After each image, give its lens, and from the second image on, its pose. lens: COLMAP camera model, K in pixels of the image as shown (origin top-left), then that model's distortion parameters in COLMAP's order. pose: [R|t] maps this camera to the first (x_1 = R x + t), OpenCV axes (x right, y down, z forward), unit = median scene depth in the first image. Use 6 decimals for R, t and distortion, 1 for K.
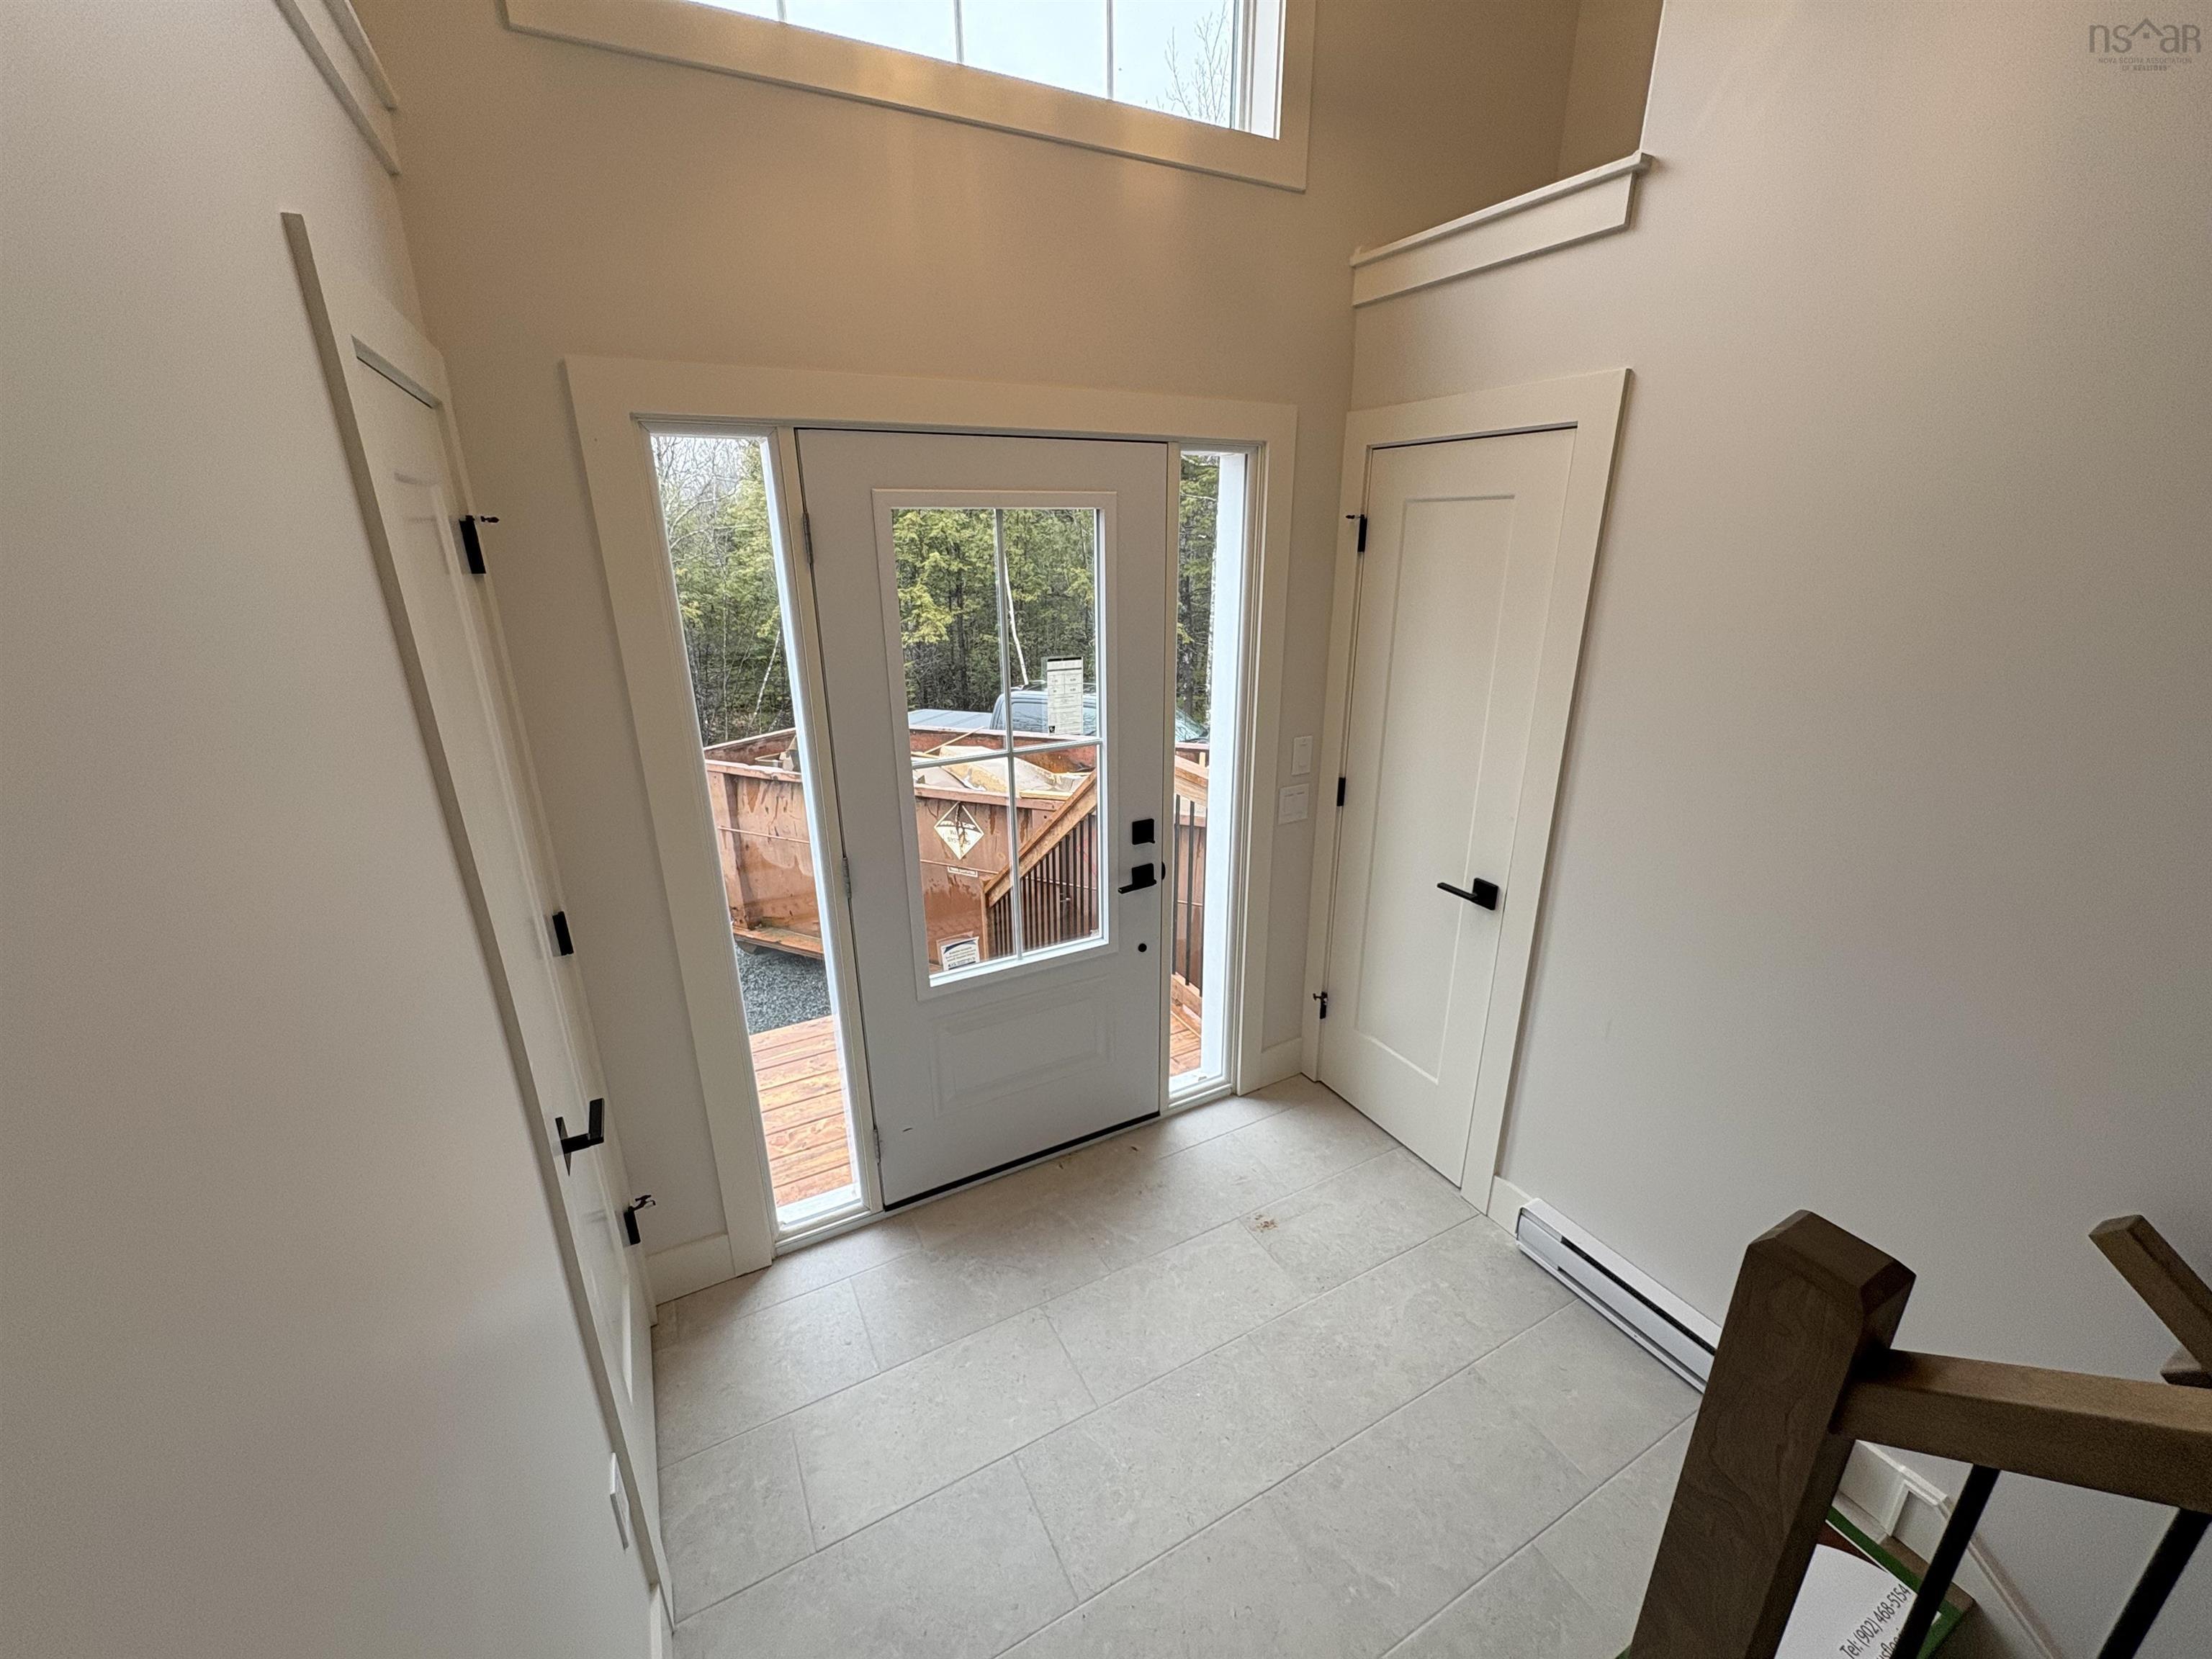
lens RADIAL K [[874.5, 0, 1102.9], [0, 874.5, 837.4], [0, 0, 1]] dist [-0.001497, -0.000123]
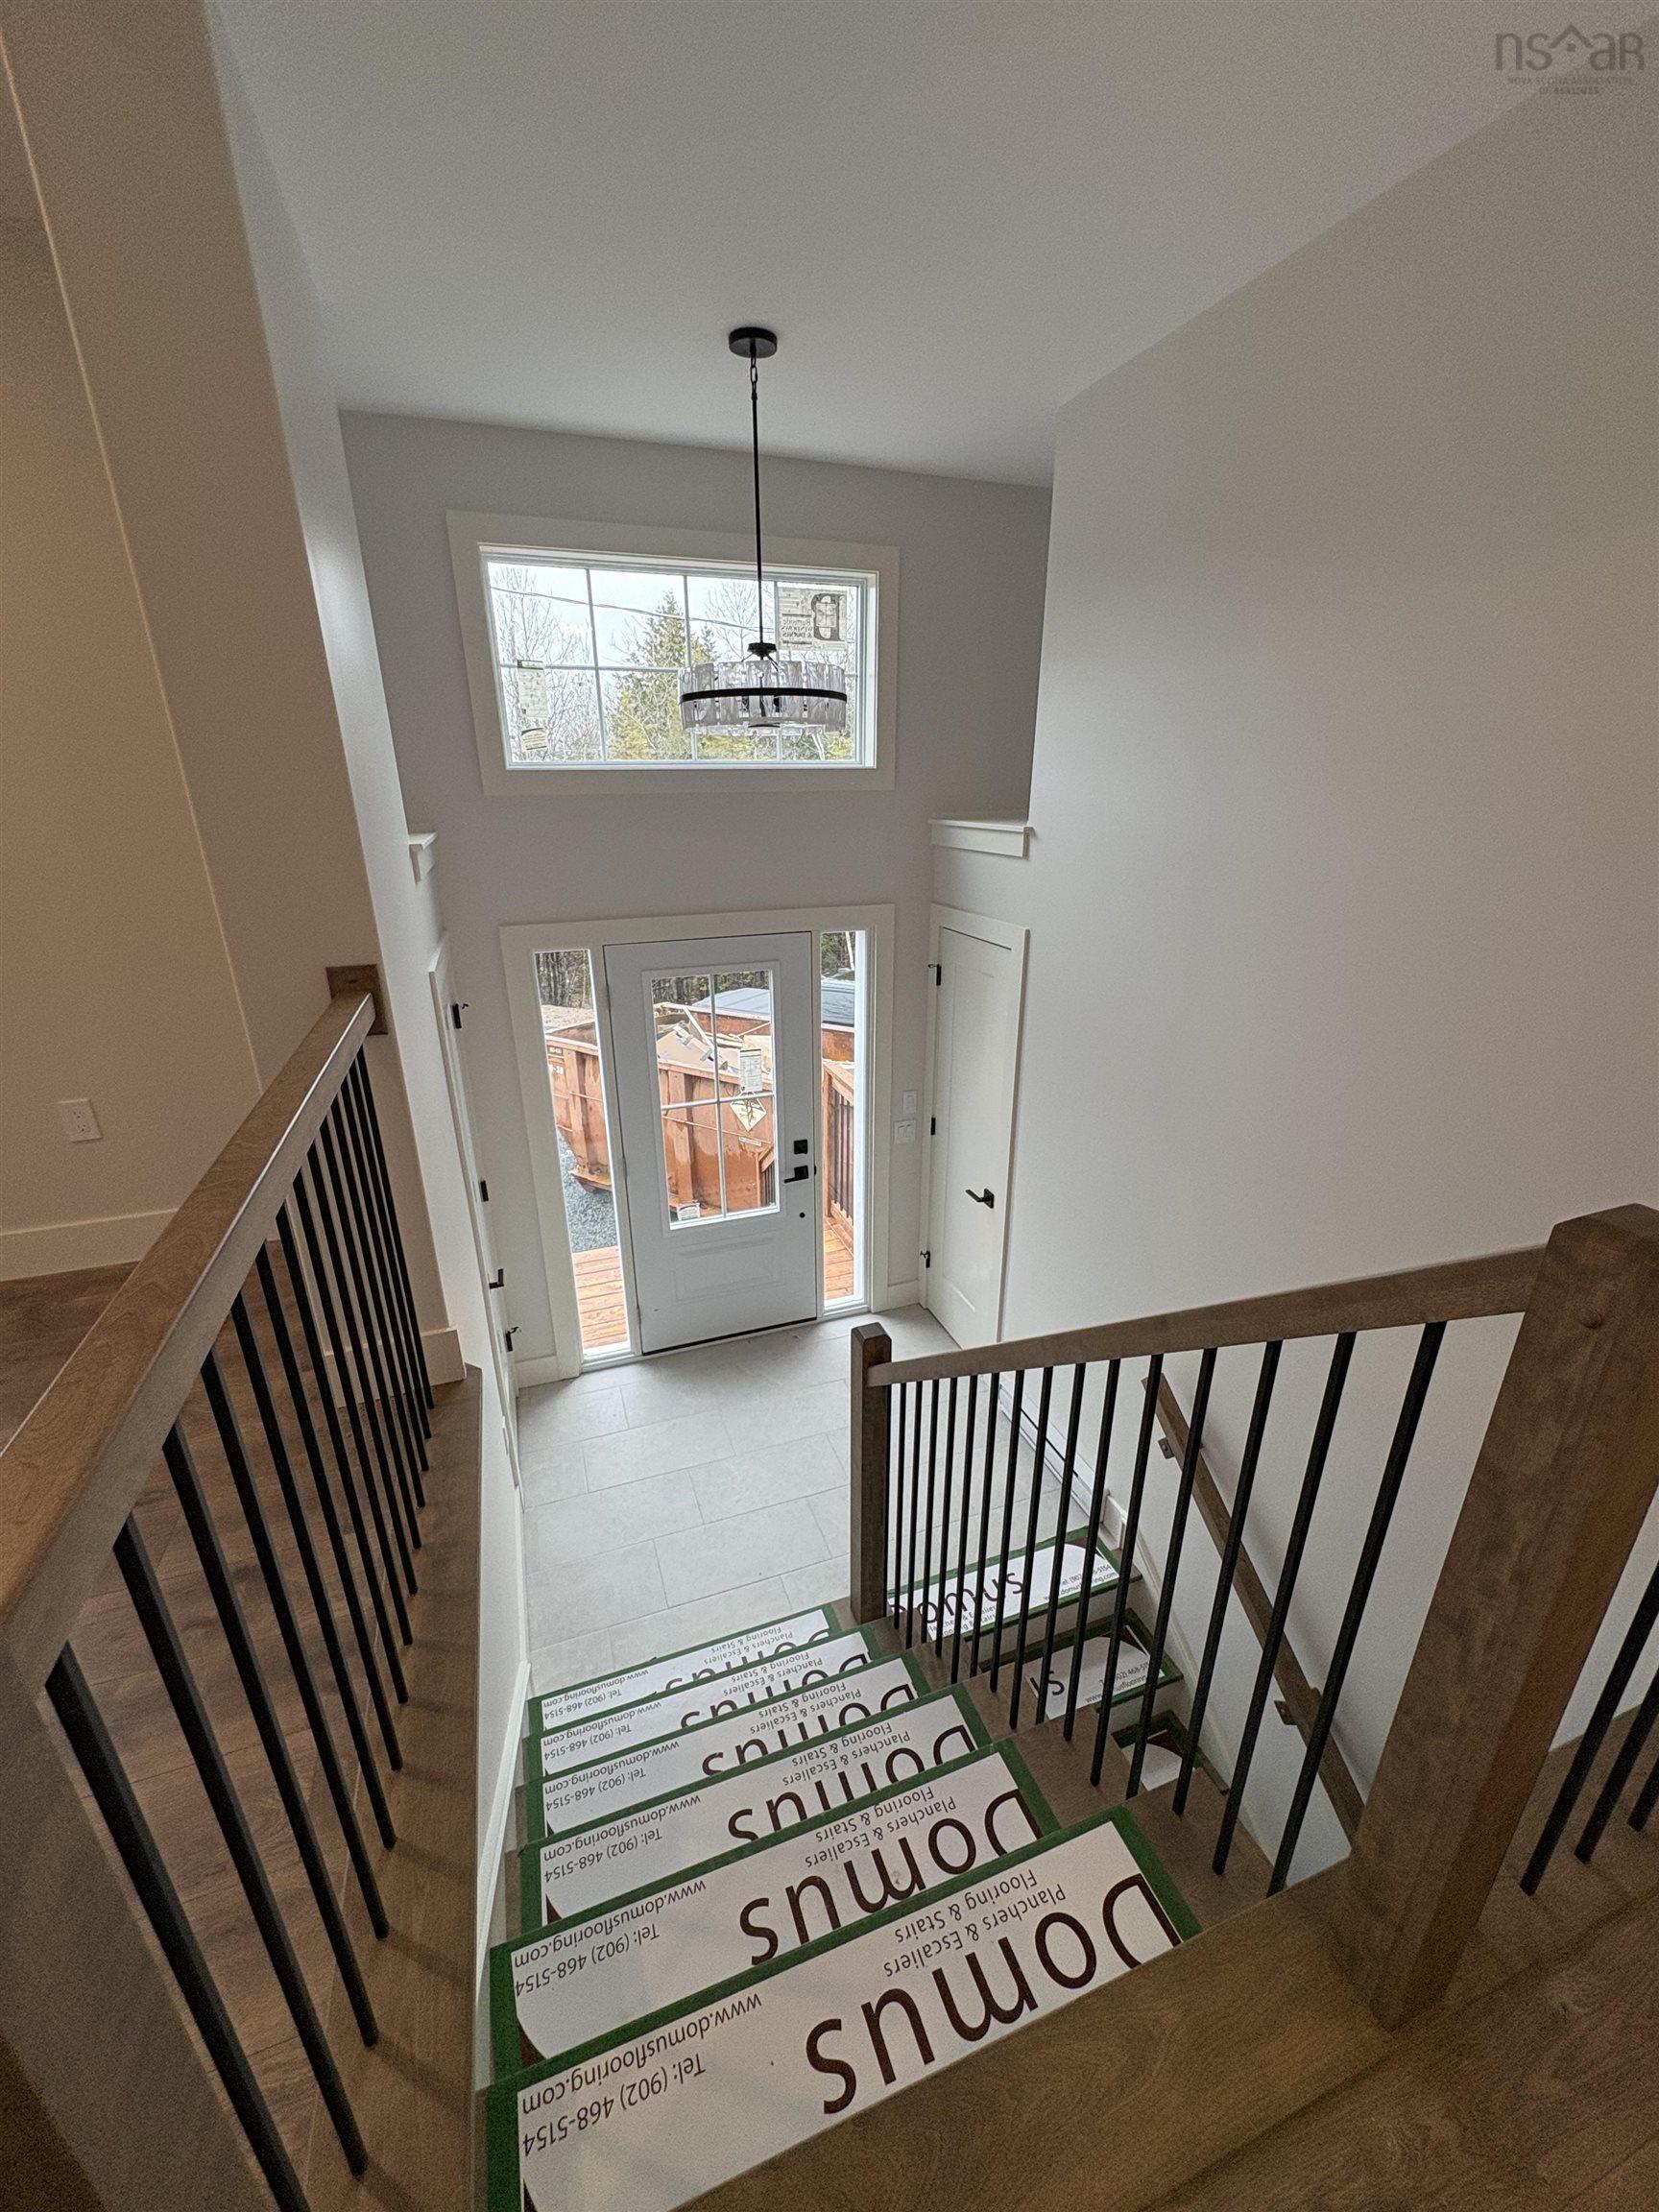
lens RADIAL K [[883.1, 0, 829.5], [0, 883.1, 1106.0], [0, 0, 1]] dist [-0.026783, -0.000047]
pose [[0.989922, 0.052082, -0.131692, 0.325801], [-0.049323, 0.998491, 0.024129, -0.130889], [0.132750, -0.017391, 0.990997, -0.683509]]
